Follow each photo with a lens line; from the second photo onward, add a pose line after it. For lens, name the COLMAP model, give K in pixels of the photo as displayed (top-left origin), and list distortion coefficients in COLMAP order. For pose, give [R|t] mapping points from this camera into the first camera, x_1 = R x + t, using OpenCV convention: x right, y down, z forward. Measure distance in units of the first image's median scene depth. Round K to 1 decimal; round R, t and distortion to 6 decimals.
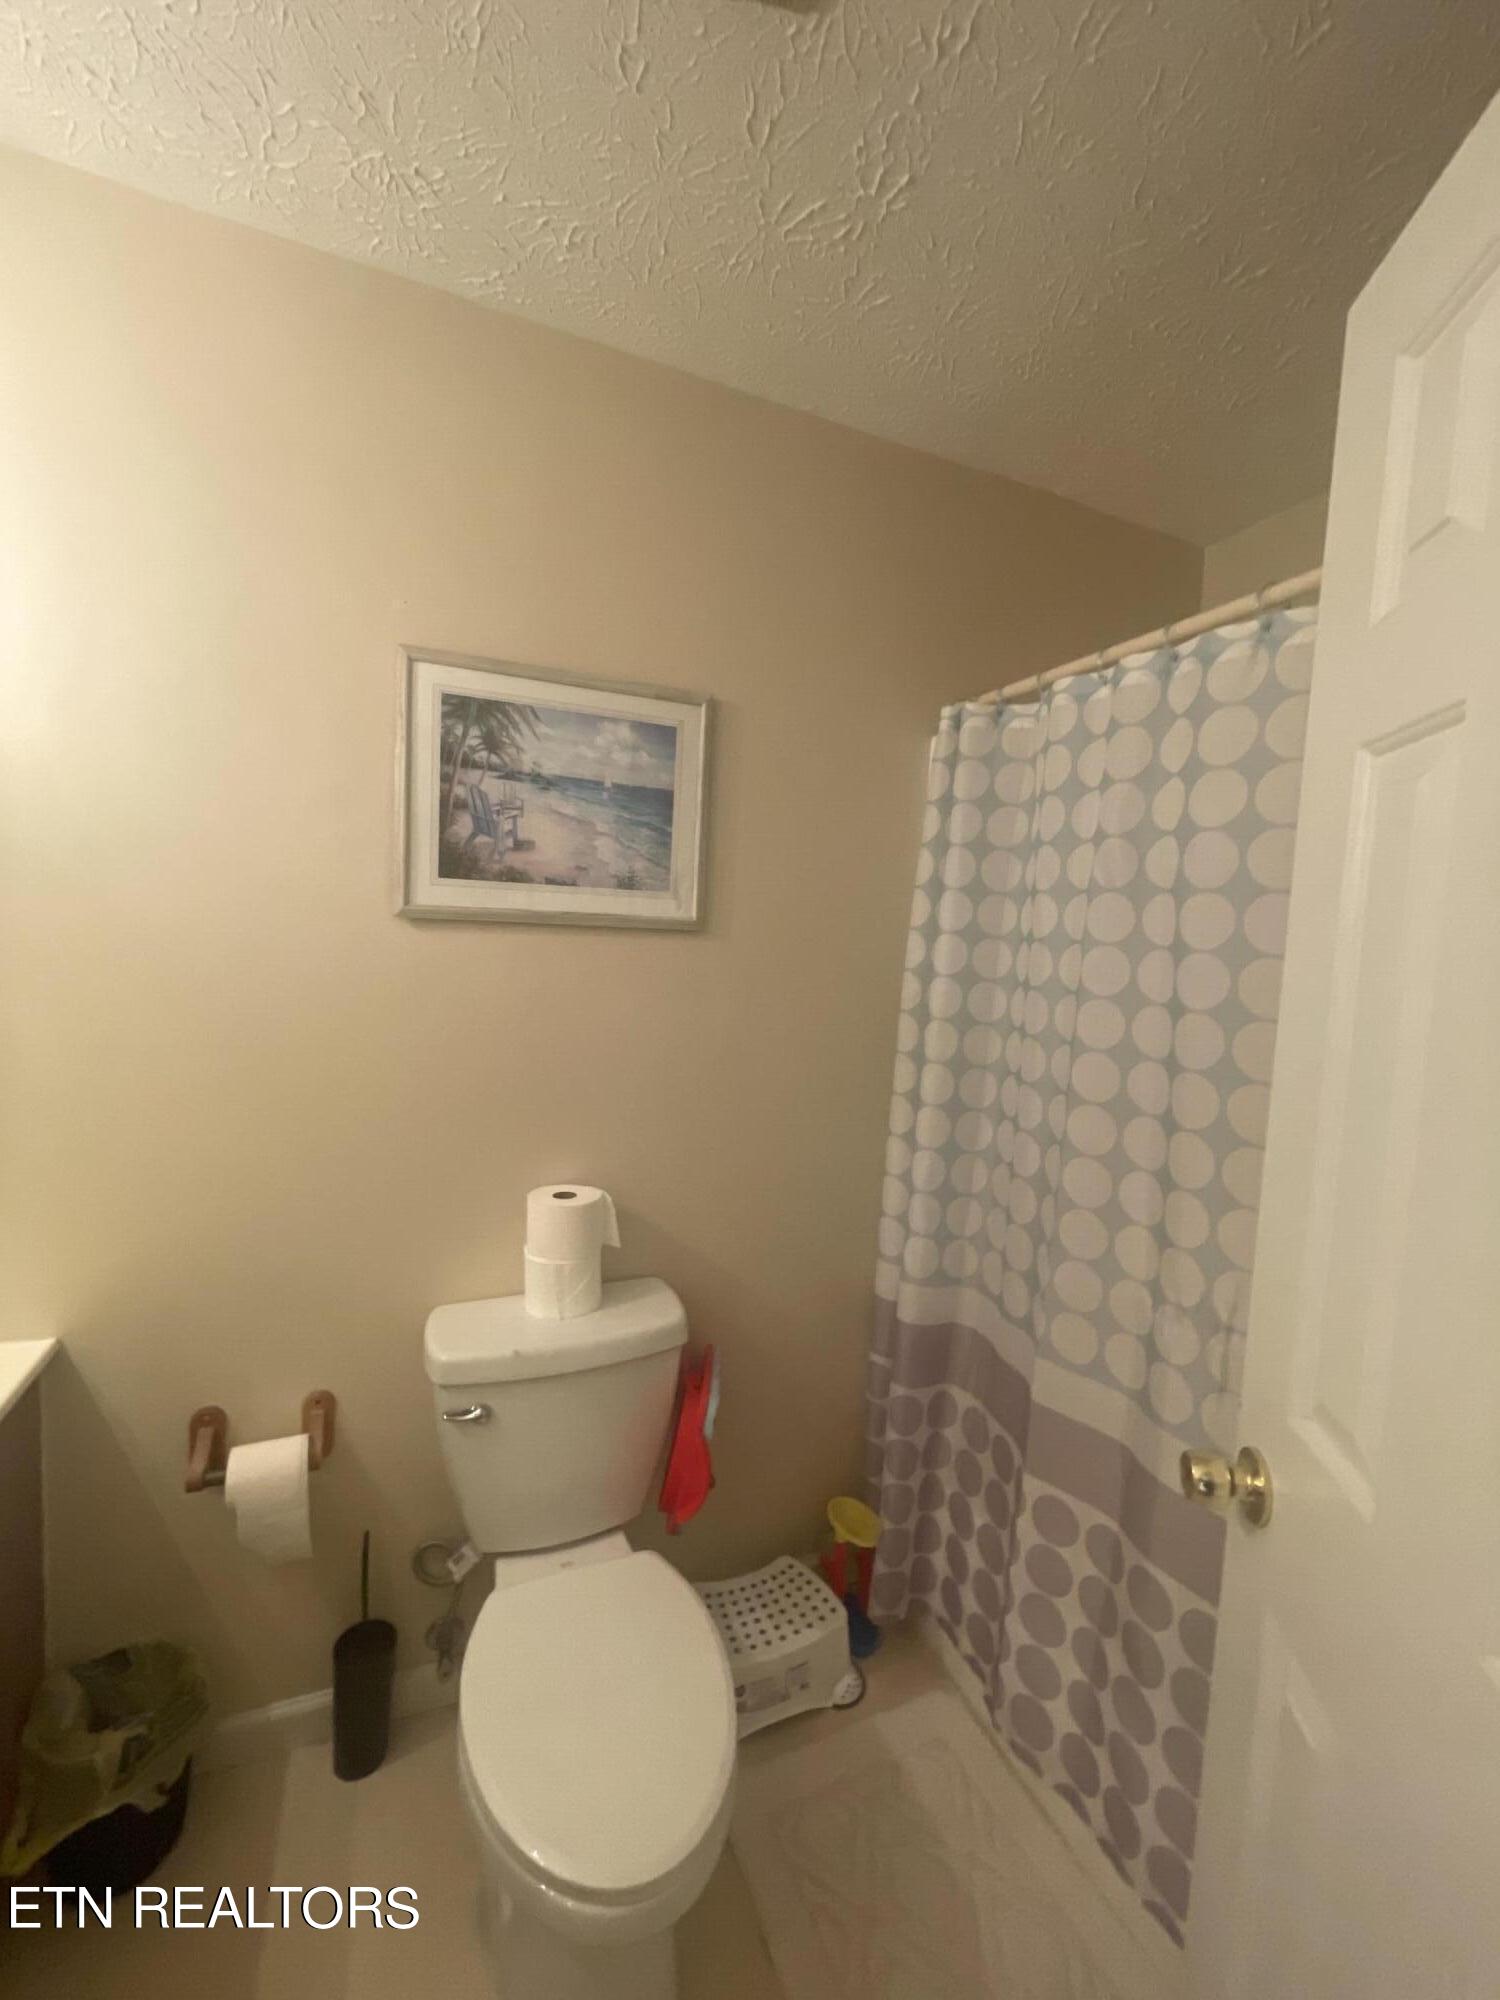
lens RADIAL K [[813.9, 0, 752.7], [0, 813.9, 997.0], [0, 0, 1]] dist [-0.000818, -0.000798]
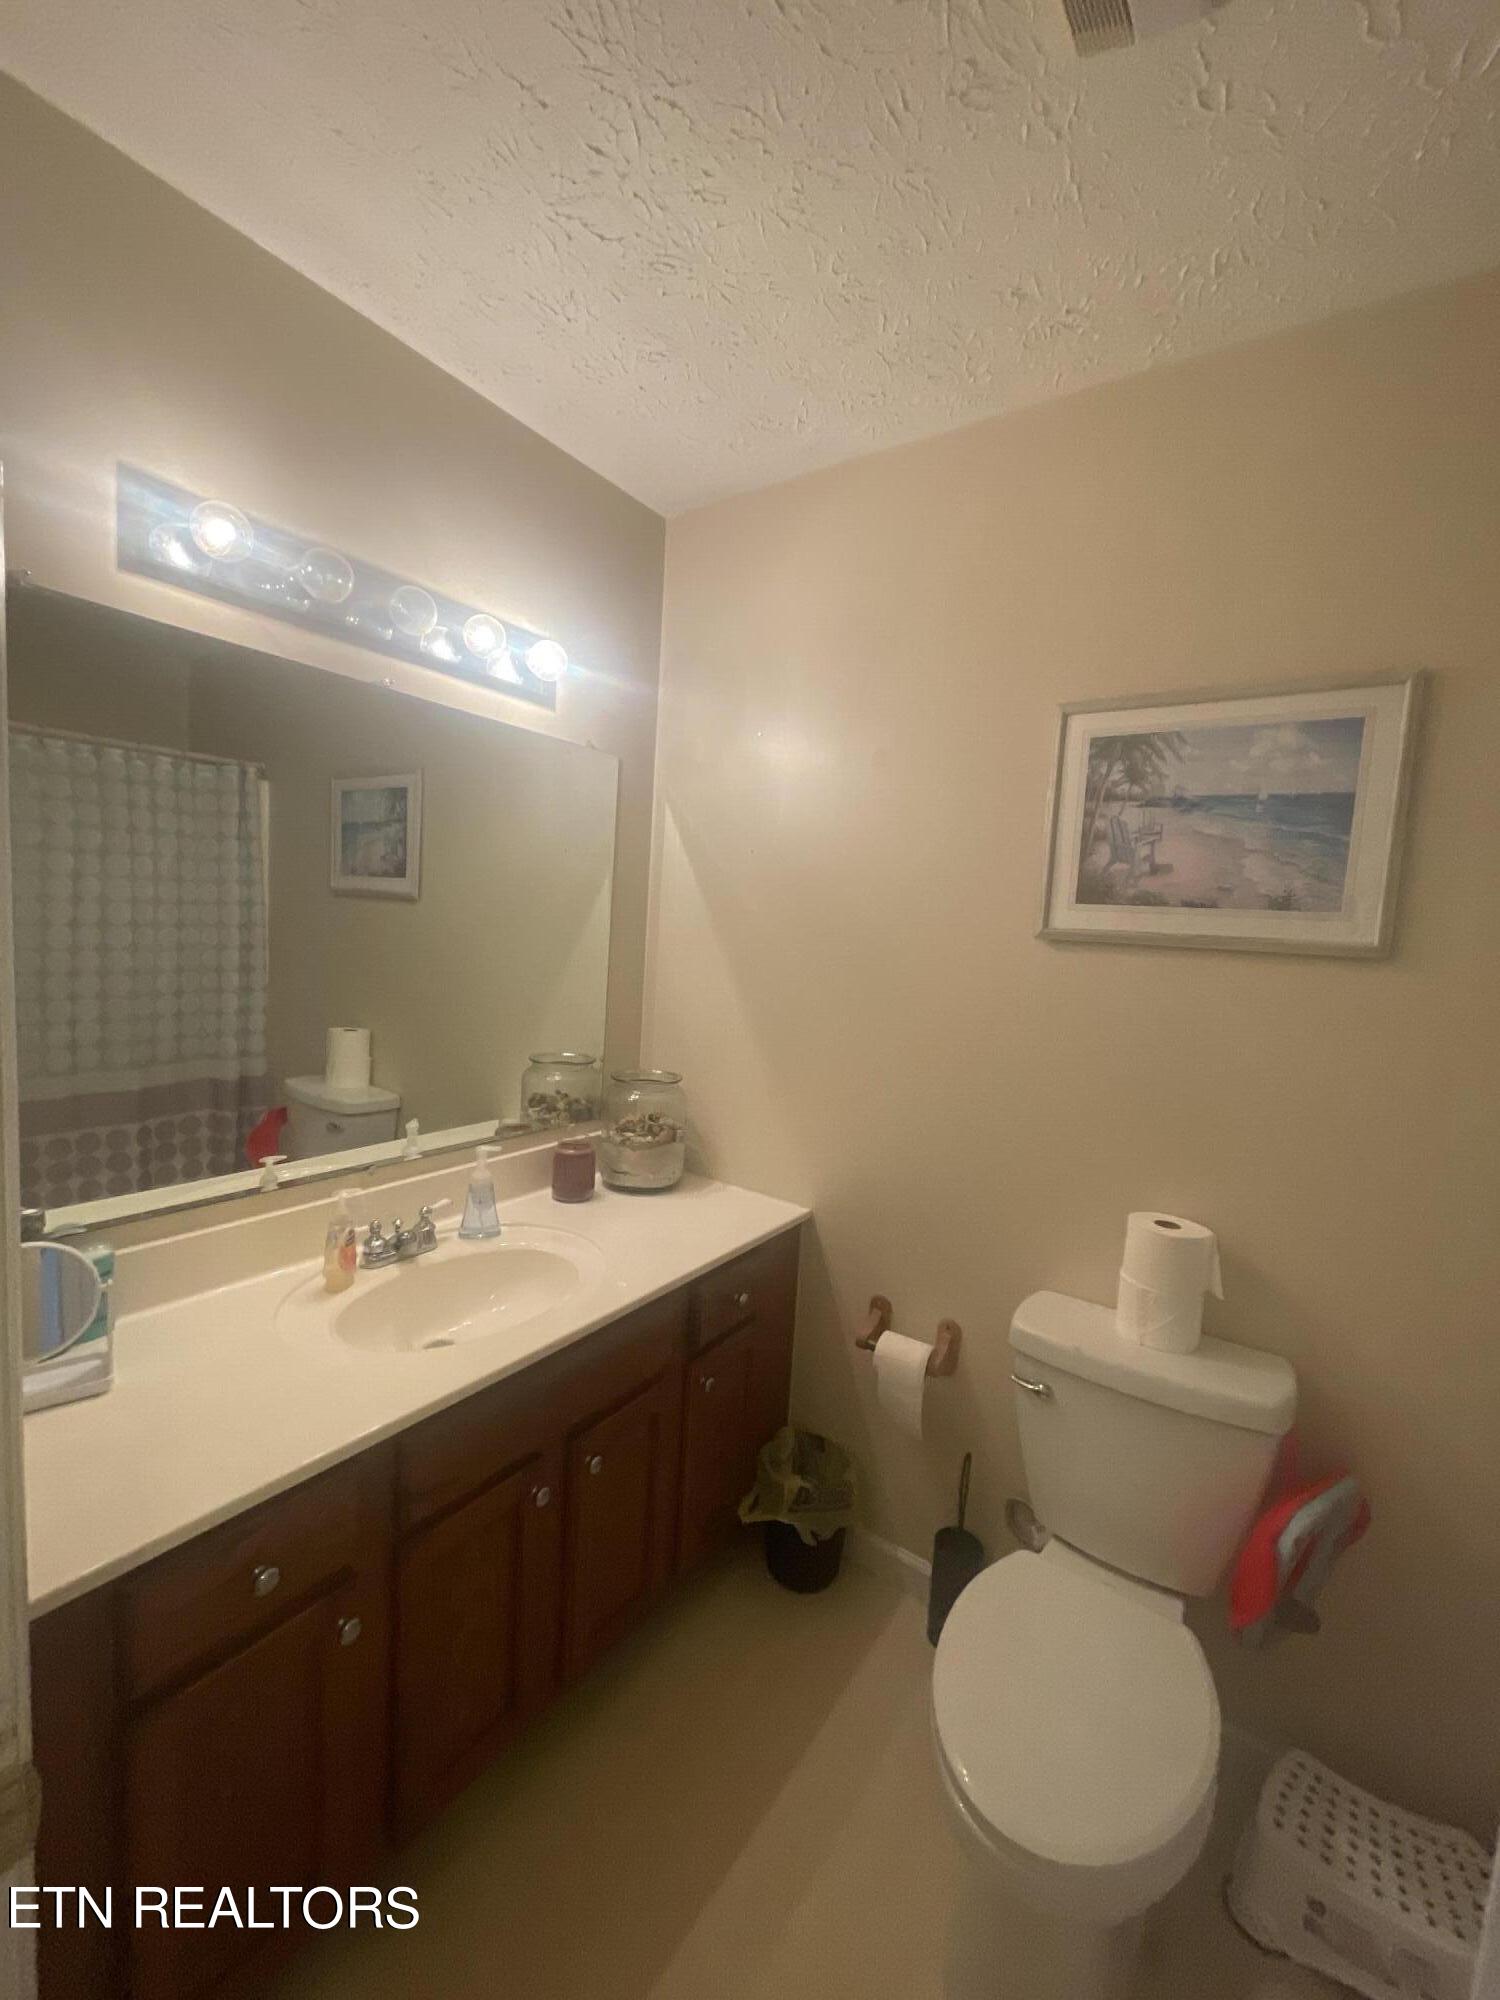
lens RADIAL K [[813.9, 0, 759.7], [0, 813.9, 999.6], [0, 0, 1]] dist [-0.000818, -0.000798]
pose [[0.542500, 0.063559, -0.837648, 0.314674], [-0.100752, 0.994859, 0.010236, 0.015807], [0.833992, 0.078841, 0.546115, 0.041227]]
